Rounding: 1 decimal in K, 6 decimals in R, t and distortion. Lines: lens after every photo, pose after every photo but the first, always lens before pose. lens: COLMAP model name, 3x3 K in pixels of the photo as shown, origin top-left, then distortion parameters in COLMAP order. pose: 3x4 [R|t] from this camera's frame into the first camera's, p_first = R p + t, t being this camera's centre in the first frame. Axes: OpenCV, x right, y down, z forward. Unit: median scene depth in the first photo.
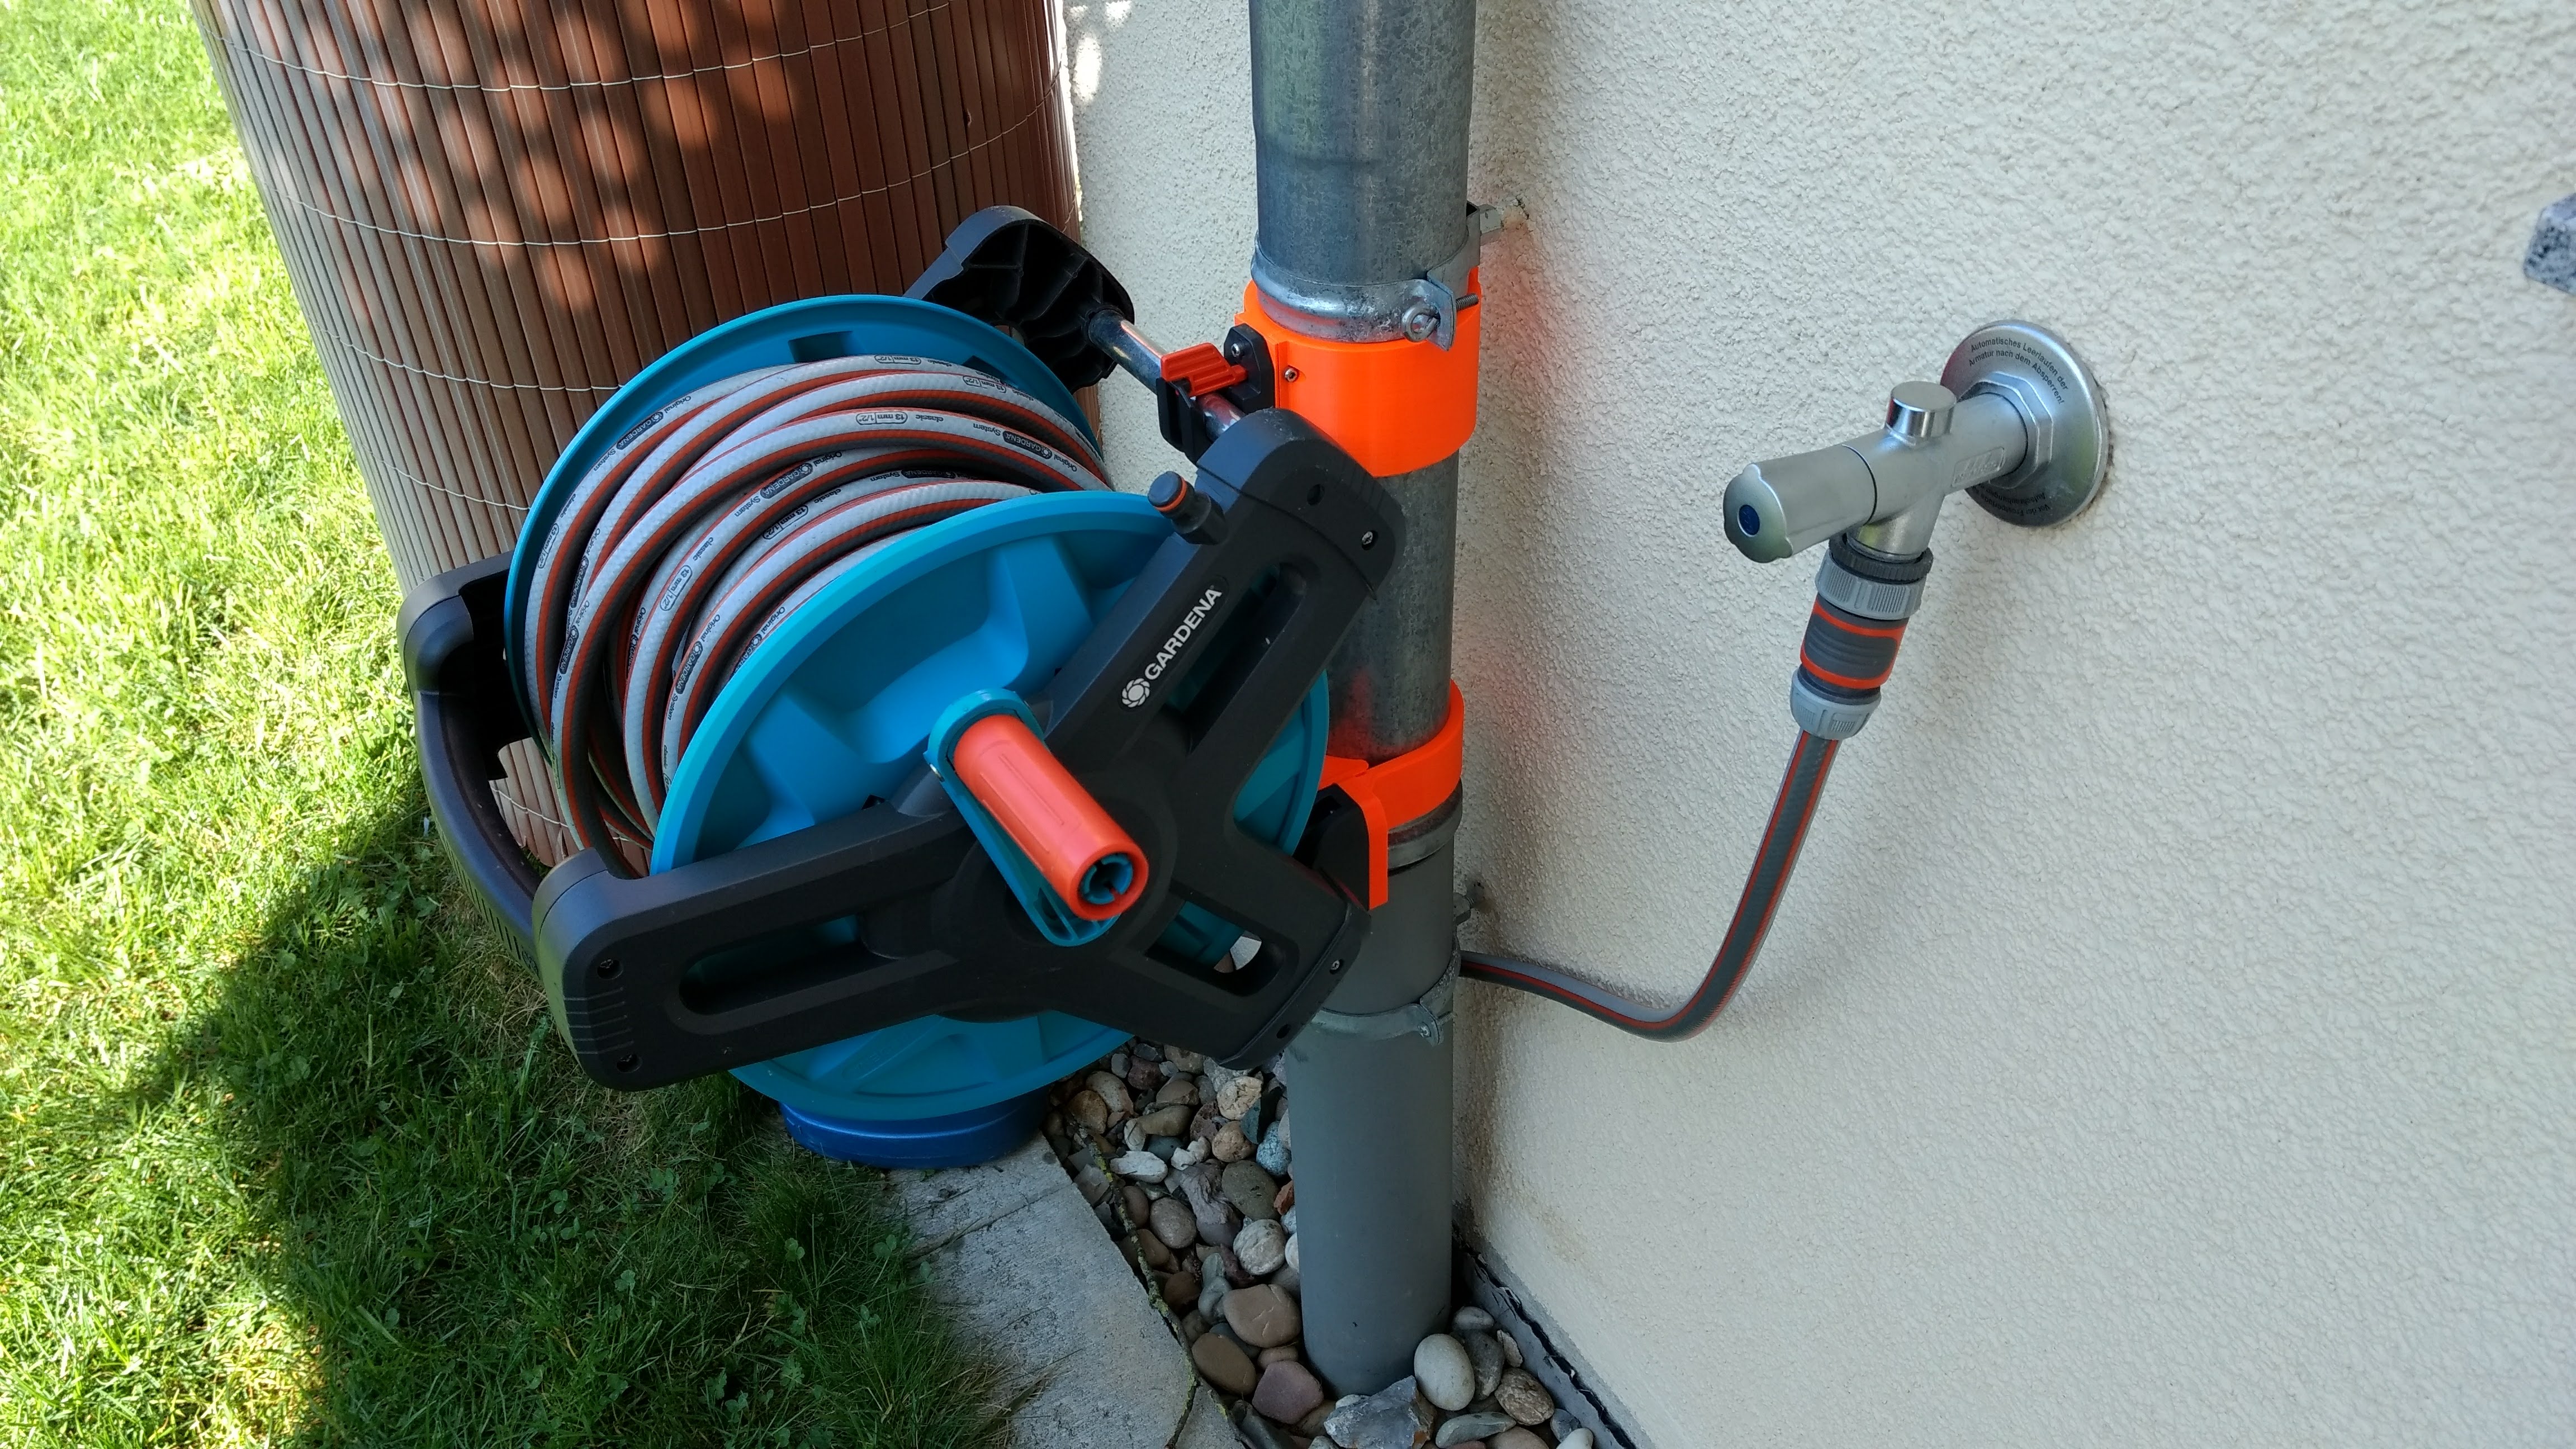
lens RADIAL K [[1964.0, 0, 1290.3], [0, 1964.0, 726.3], [0, 0, 1]] dist [-0.002991, 0.000700]
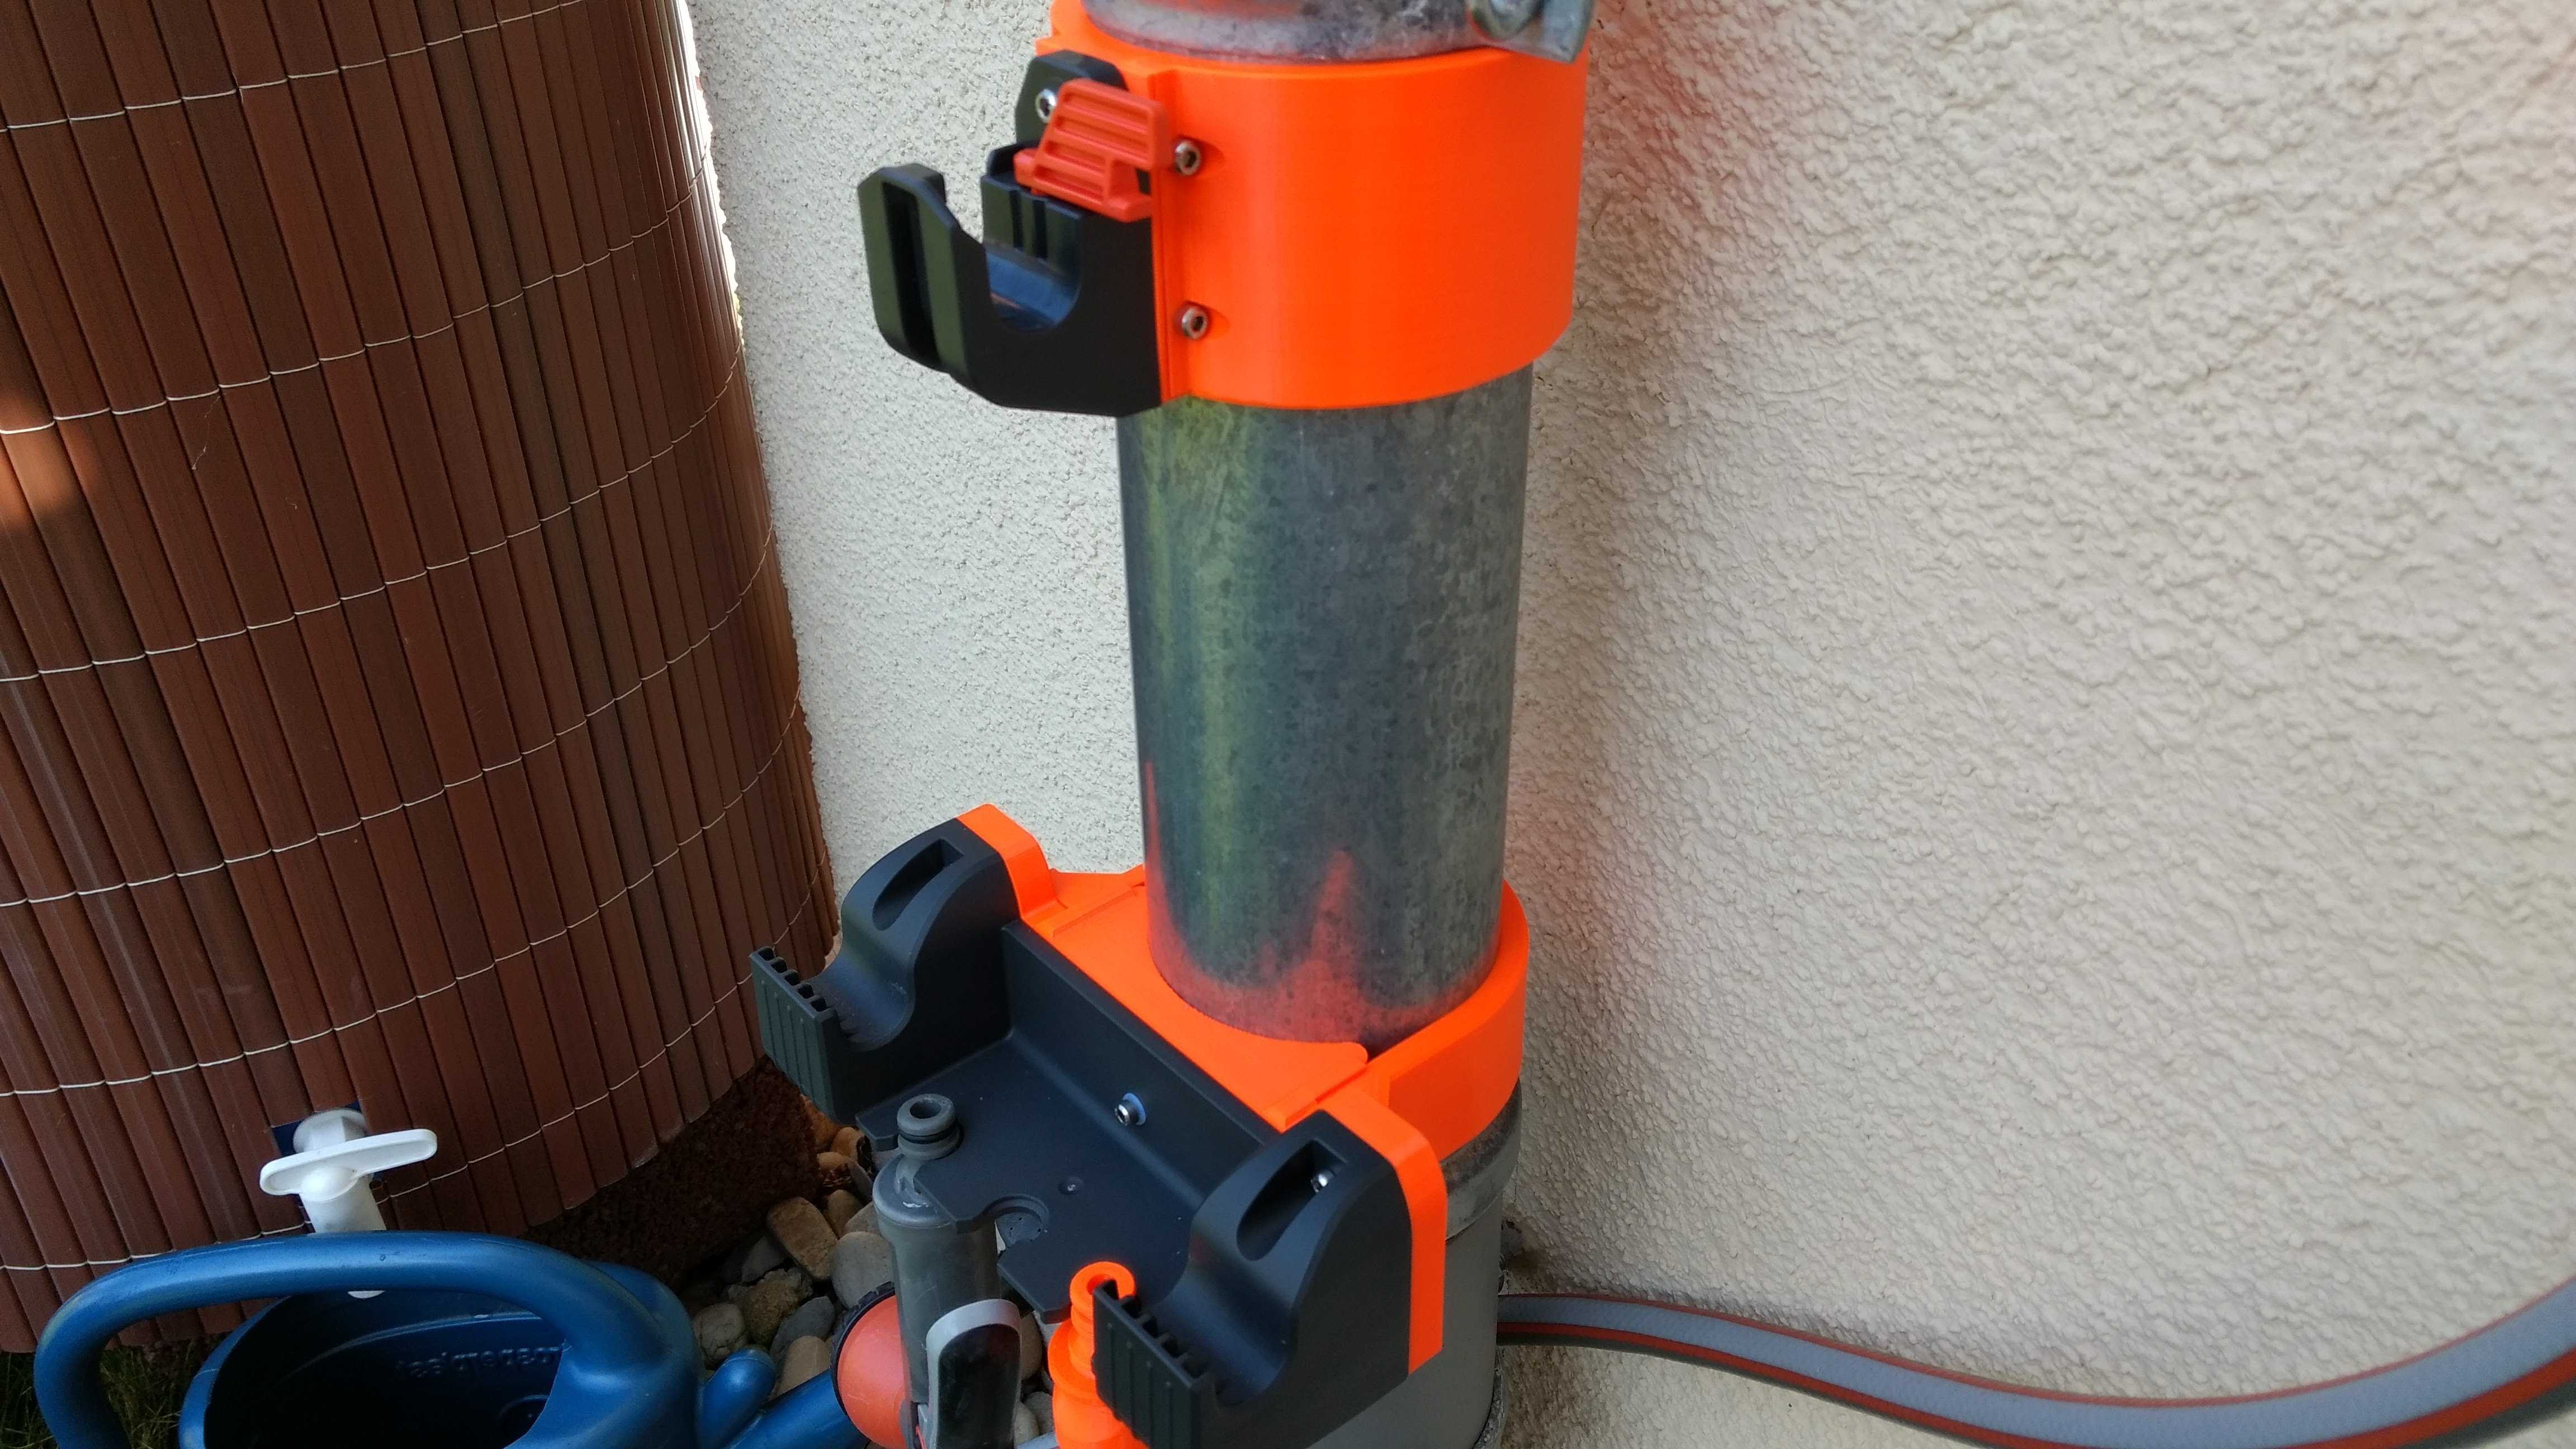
lens RADIAL K [[1964.0, 0, 1290.0], [0, 1964.0, 723.1], [0, 0, 1]] dist [-0.002991, 0.000700]
pose [[0.986353, -0.074379, 0.146887, -0.044597], [0.088436, 0.991861, -0.091606, -0.018455], [-0.138878, 0.103346, 0.984902, 0.555044]]
